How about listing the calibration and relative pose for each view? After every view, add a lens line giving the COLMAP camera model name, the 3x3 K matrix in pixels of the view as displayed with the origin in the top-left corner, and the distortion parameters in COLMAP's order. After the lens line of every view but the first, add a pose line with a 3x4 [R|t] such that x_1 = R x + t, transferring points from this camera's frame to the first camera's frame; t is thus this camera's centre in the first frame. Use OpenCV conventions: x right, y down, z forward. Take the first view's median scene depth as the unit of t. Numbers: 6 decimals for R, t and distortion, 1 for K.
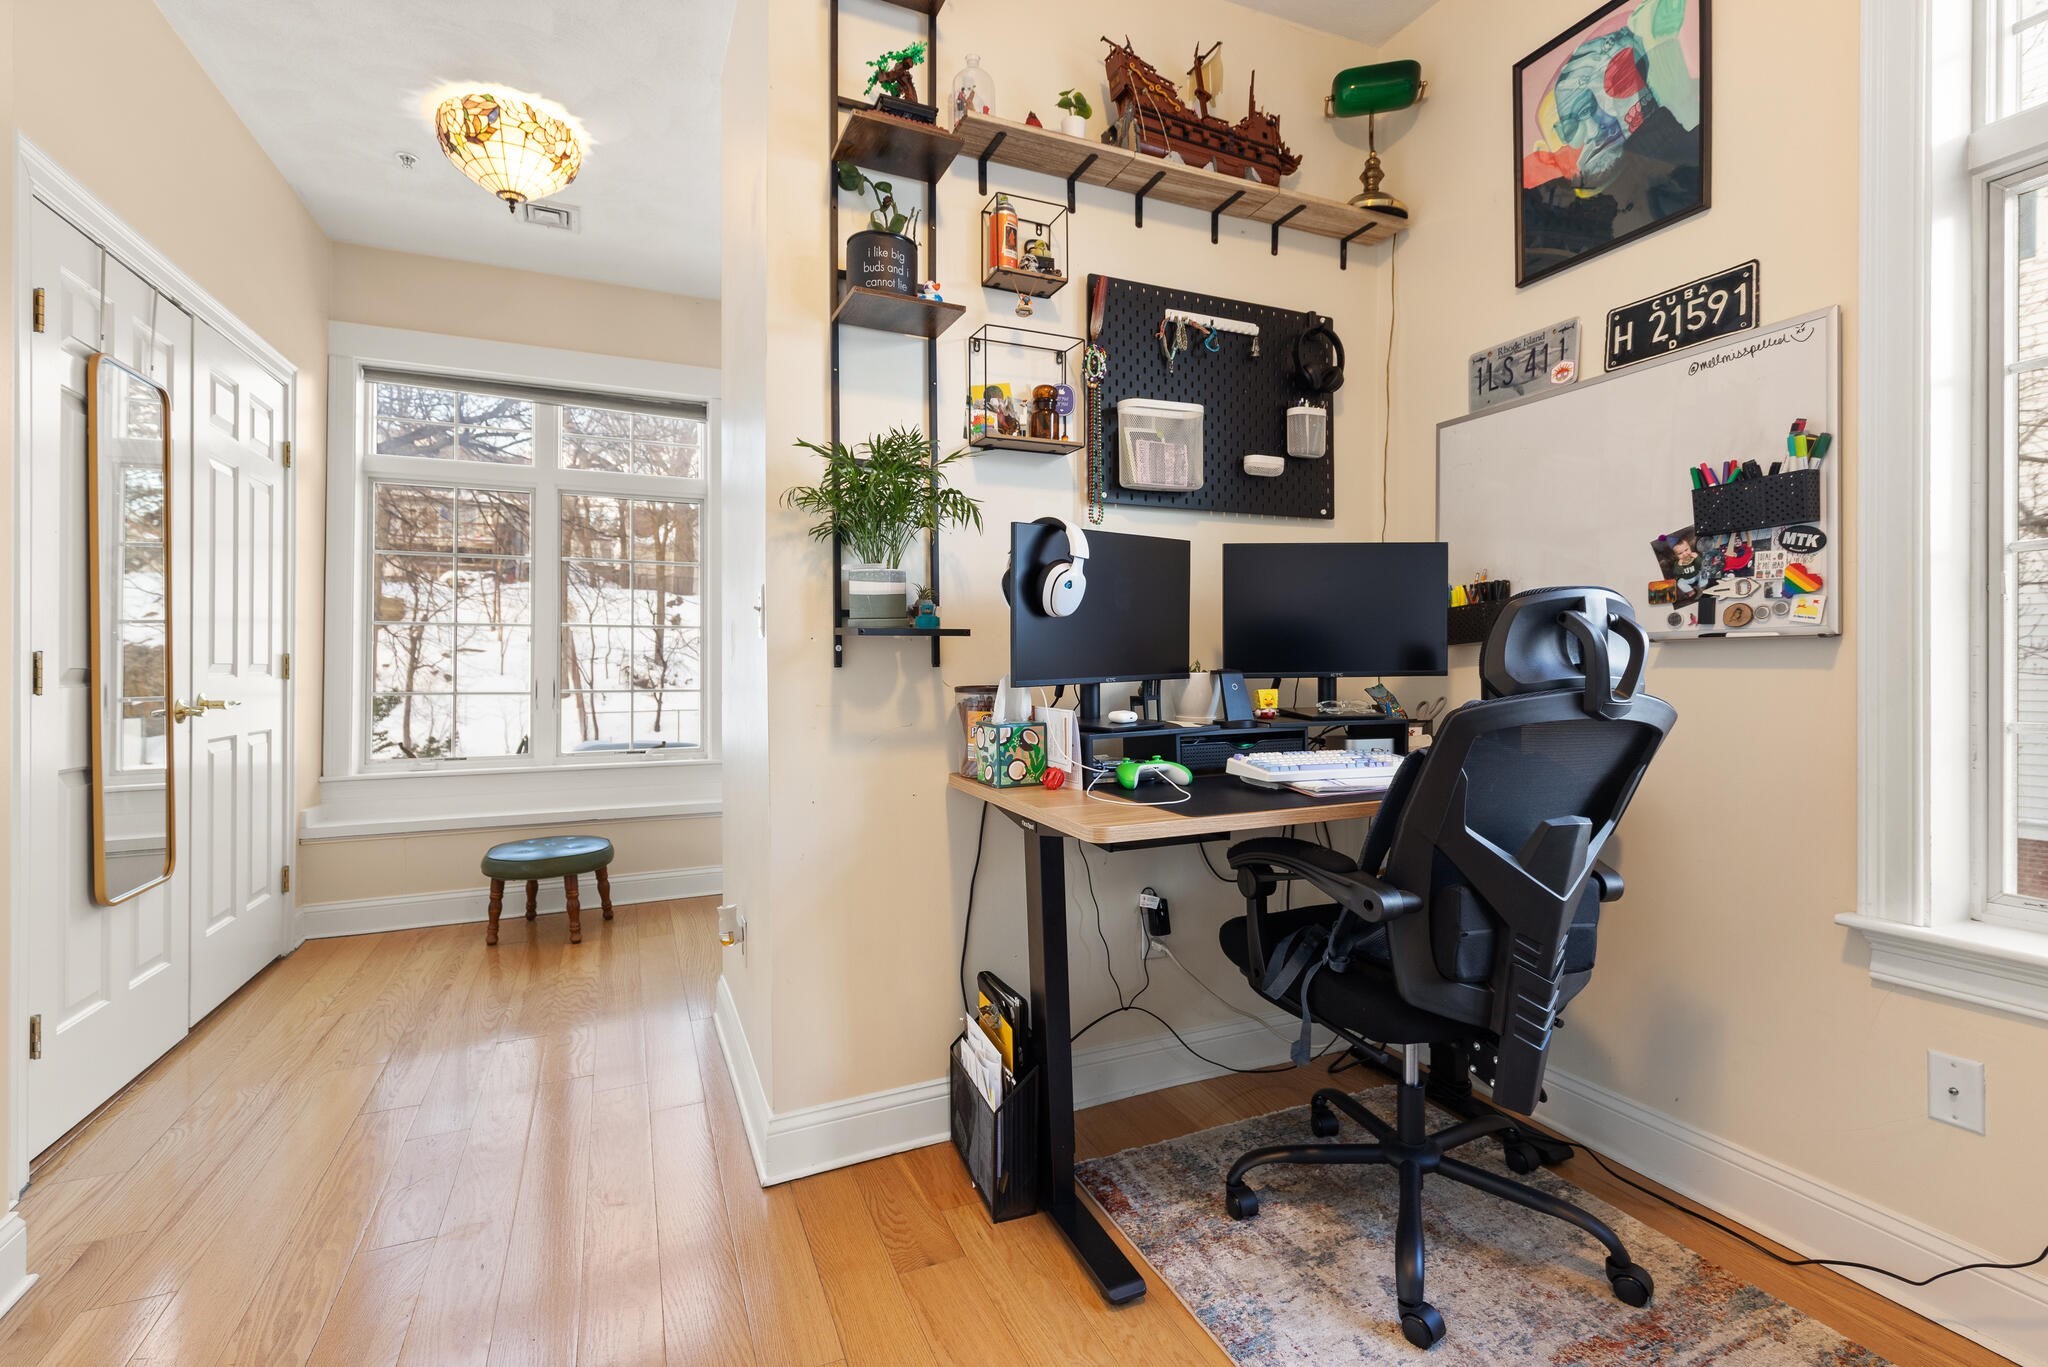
lens RADIAL K [[948.6, 0, 1034.0], [0, 948.6, 661.6], [0, 0, 1]] dist [0.008458, -0.000391]
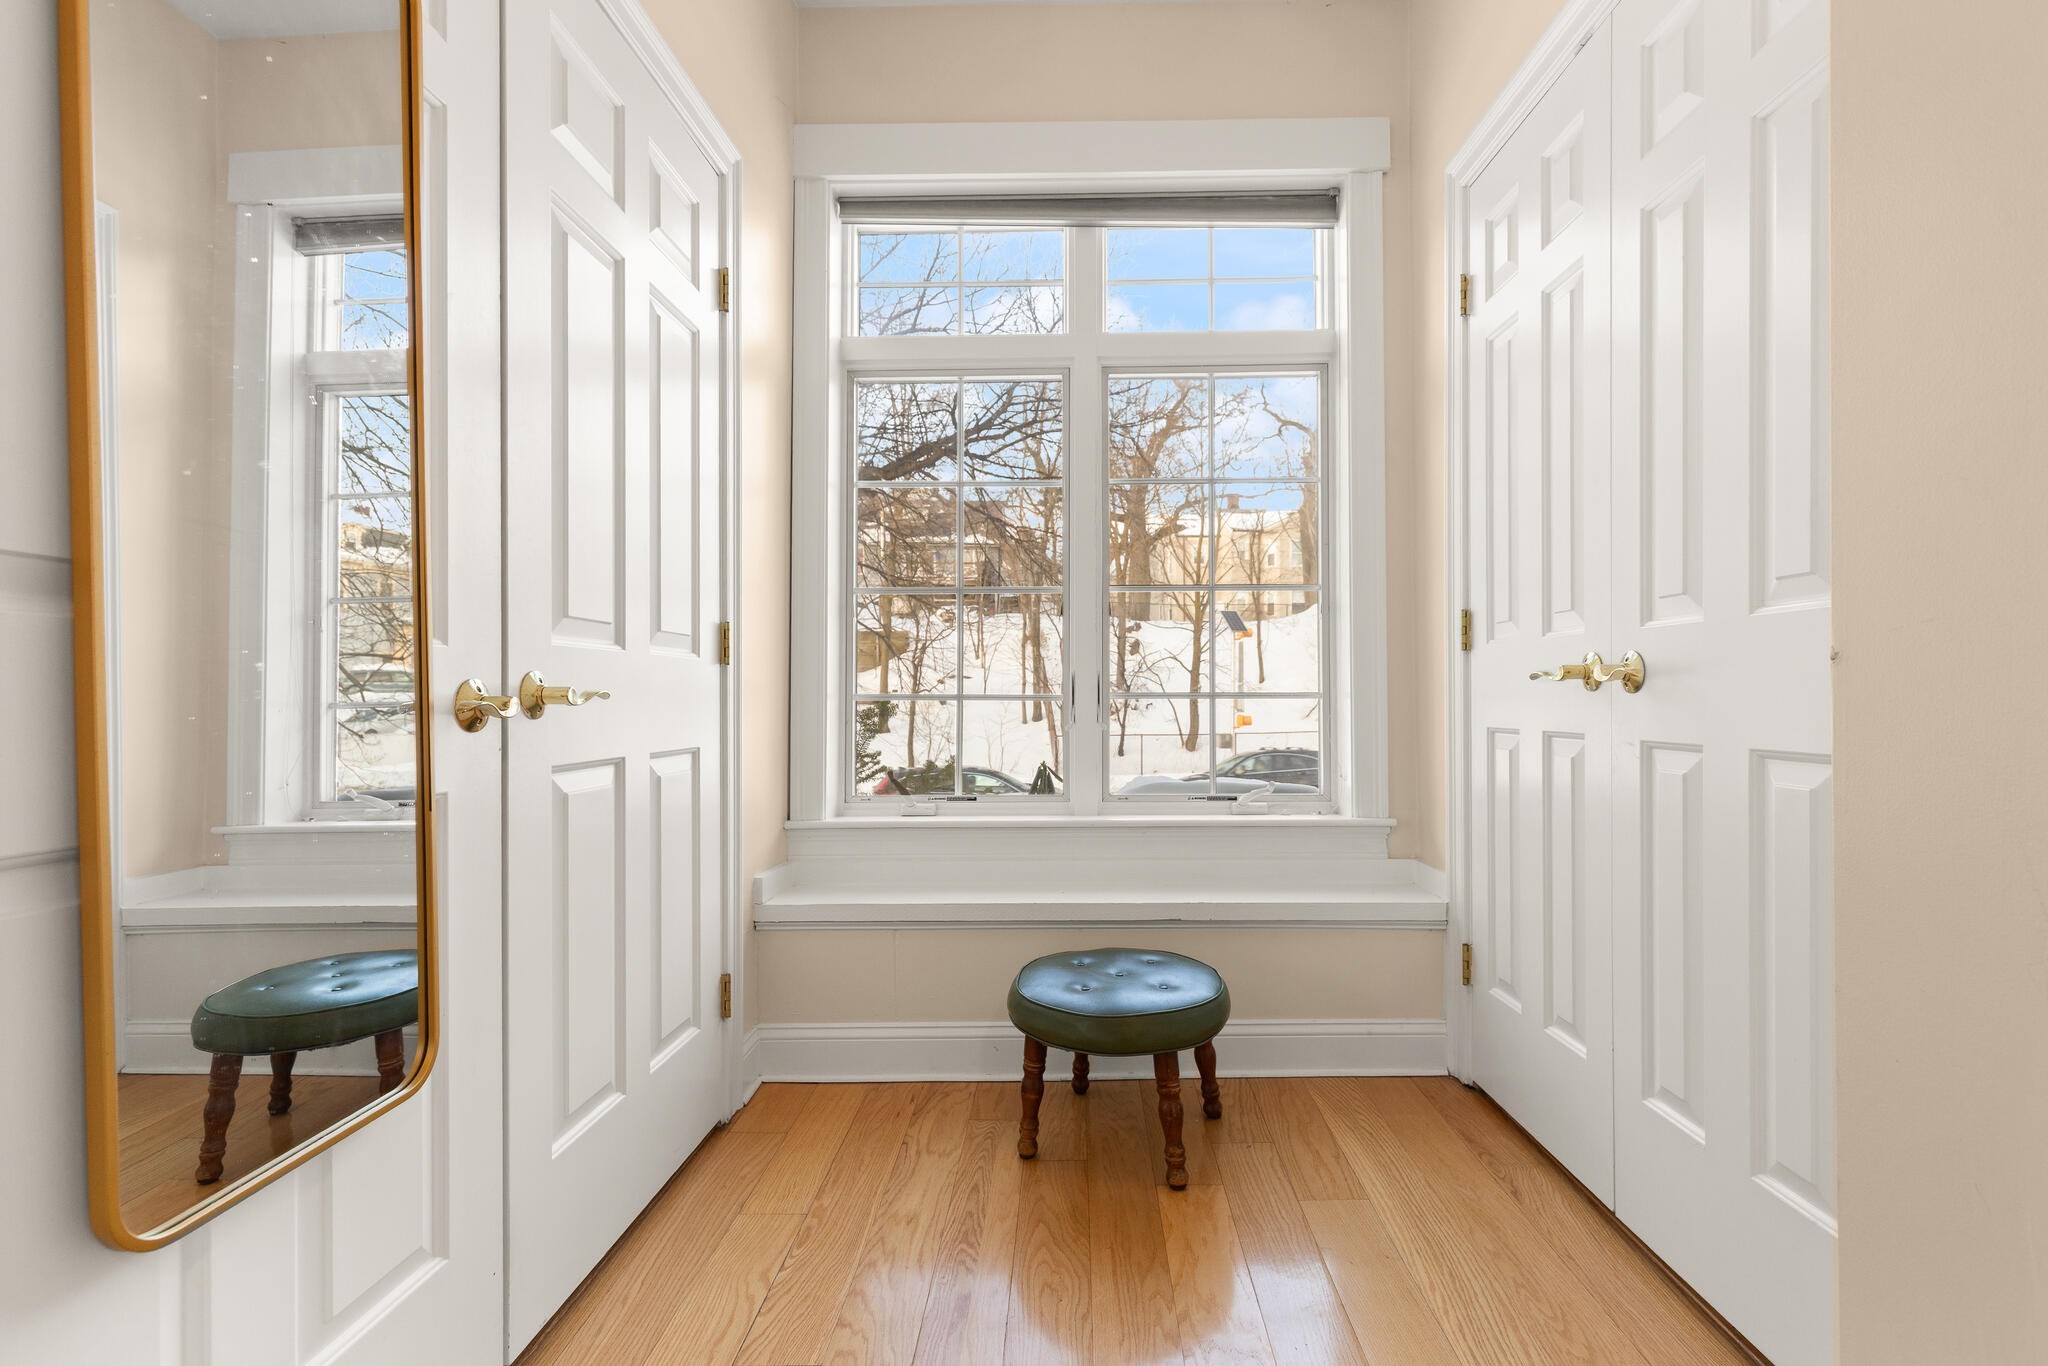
lens RADIAL K [[970.5, 0, 1044.8], [0, 970.5, 708.7], [0, 0, 1]] dist [-0.000470, 0.000213]
pose [[0.902115, 0.006842, -0.431441, -0.221029], [0.002247, 0.999786, 0.020553, 0.022252], [0.431489, -0.019511, 0.901907, 0.349524]]
